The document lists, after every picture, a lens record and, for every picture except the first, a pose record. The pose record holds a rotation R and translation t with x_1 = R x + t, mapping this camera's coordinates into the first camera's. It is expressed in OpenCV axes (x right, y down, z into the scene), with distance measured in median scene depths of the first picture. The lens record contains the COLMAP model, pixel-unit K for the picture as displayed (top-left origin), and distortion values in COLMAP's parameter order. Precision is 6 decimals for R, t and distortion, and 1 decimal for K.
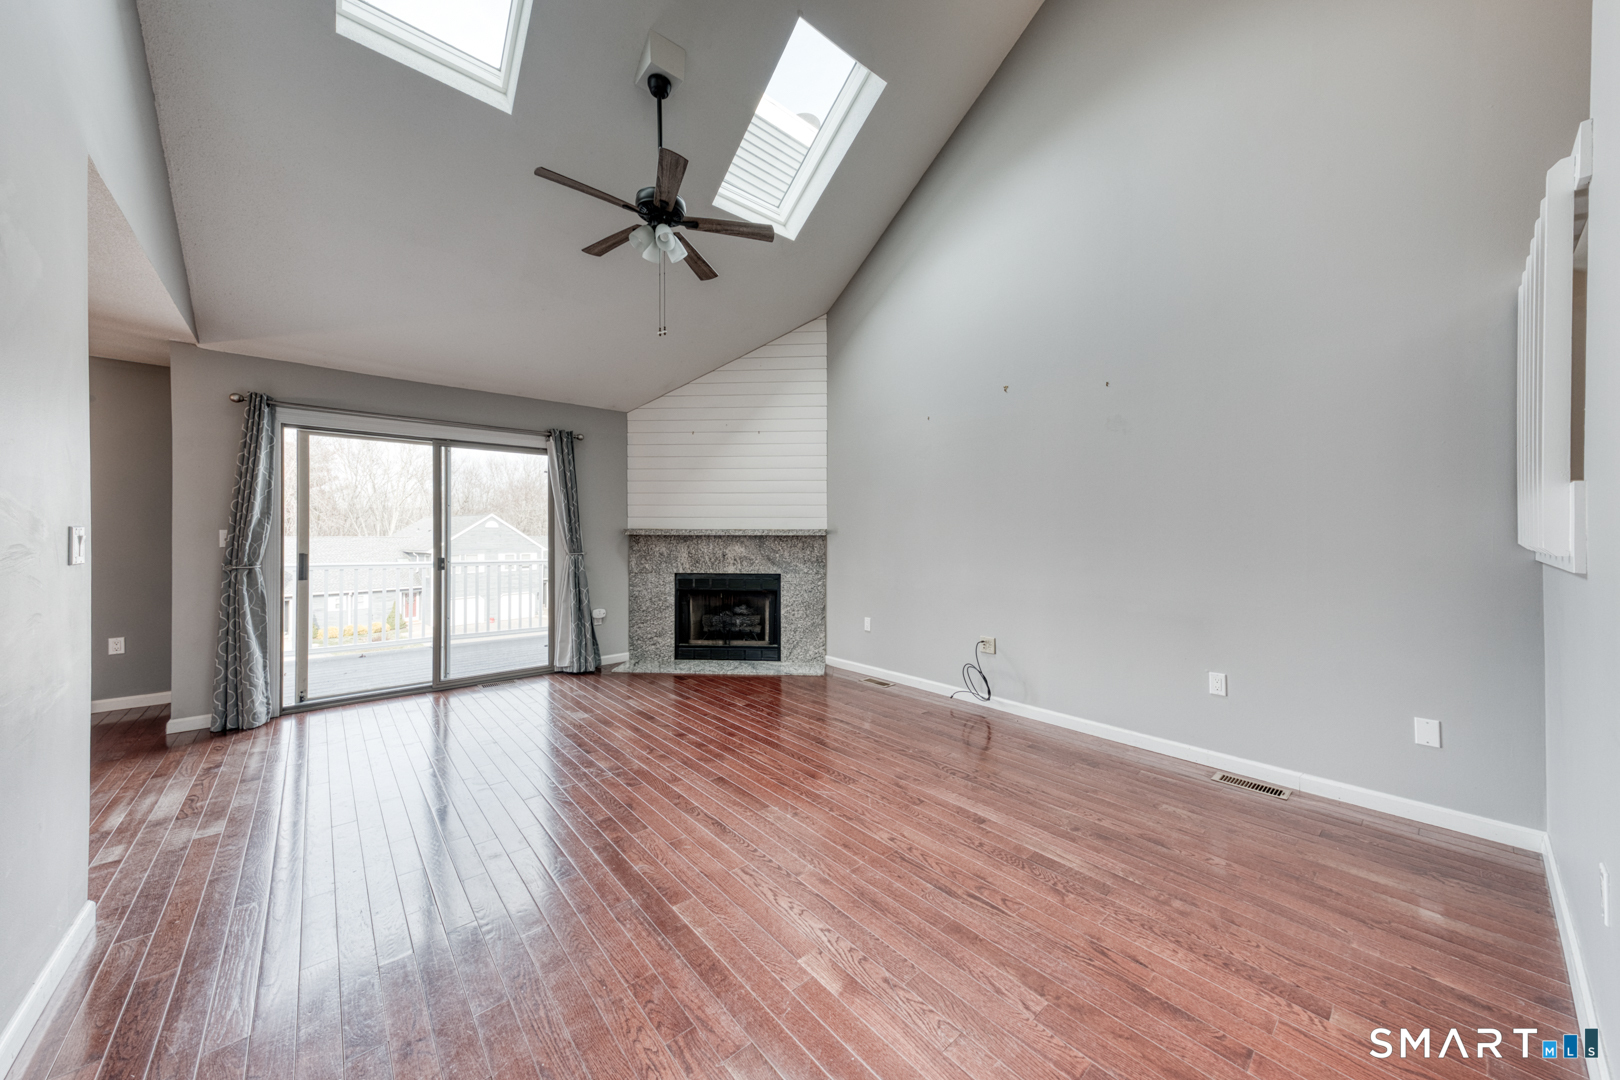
lens RADIAL K [[557.9, 0, 811.4], [0, 557.9, 533.6], [0, 0, 1]] dist [0.013523, -0.000126]
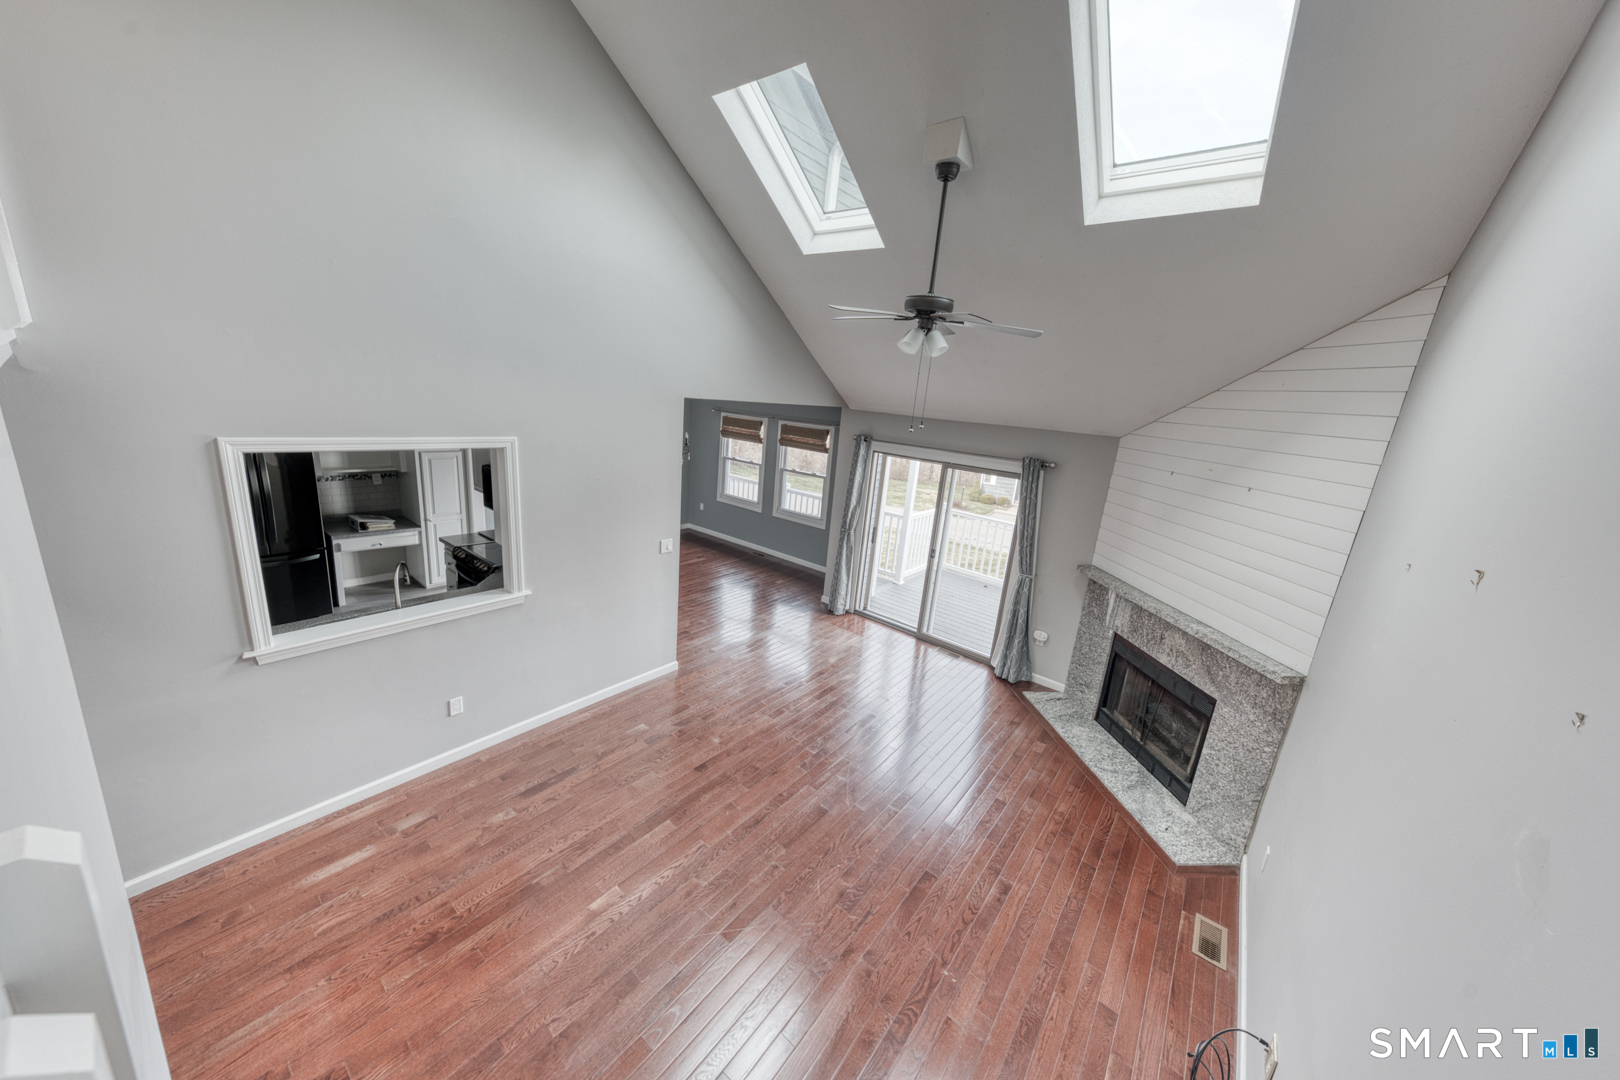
lens RADIAL K [[552.9, 0, 808.7], [0, 552.9, 533.7], [0, 0, 1]] dist [0.018037, -0.000030]
pose [[0.172894, 0.263588, -0.949015, 0.487830], [-0.088719, 0.963776, 0.251524, -0.270763], [0.980937, 0.040708, 0.190016, 0.404809]]
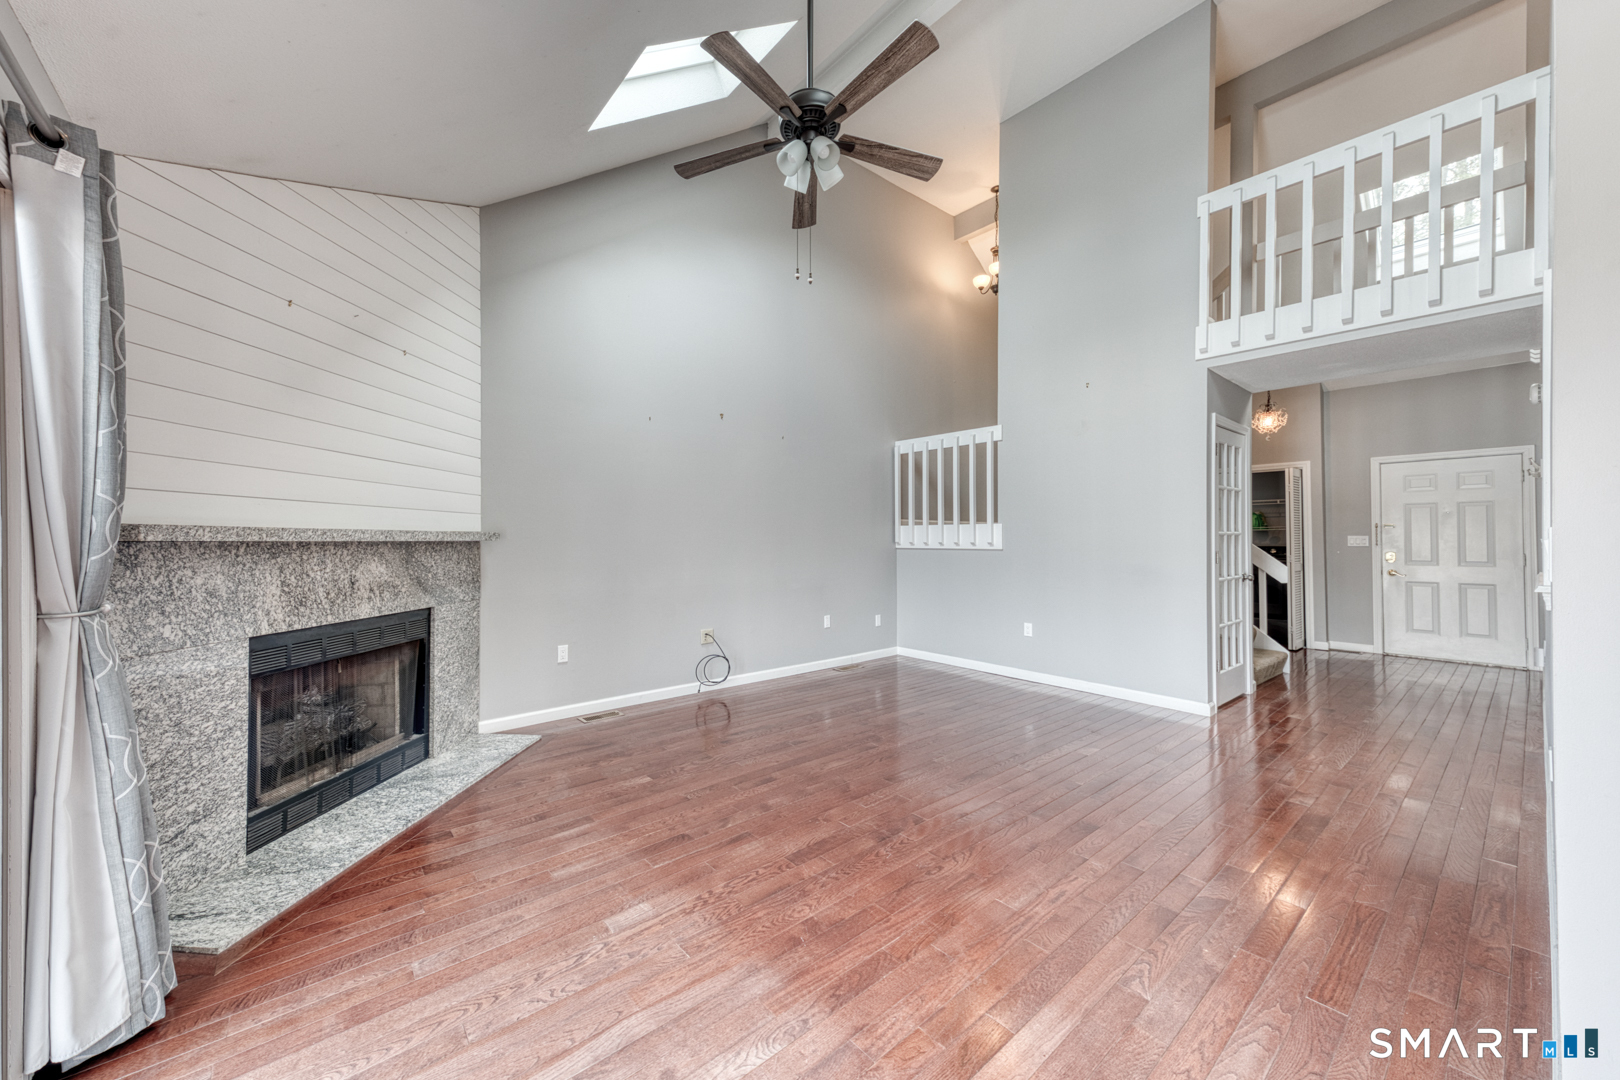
lens RADIAL K [[590.5, 0, 783.0], [0, 590.5, 533.2], [0, 0, 1]] dist [0.018597, -0.000001]
pose [[0.037345, 0.008014, 0.999270, -0.717146], [0.002731, 0.999963, -0.008122, 0.001099], [-0.999299, 0.003032, 0.037322, 0.661150]]
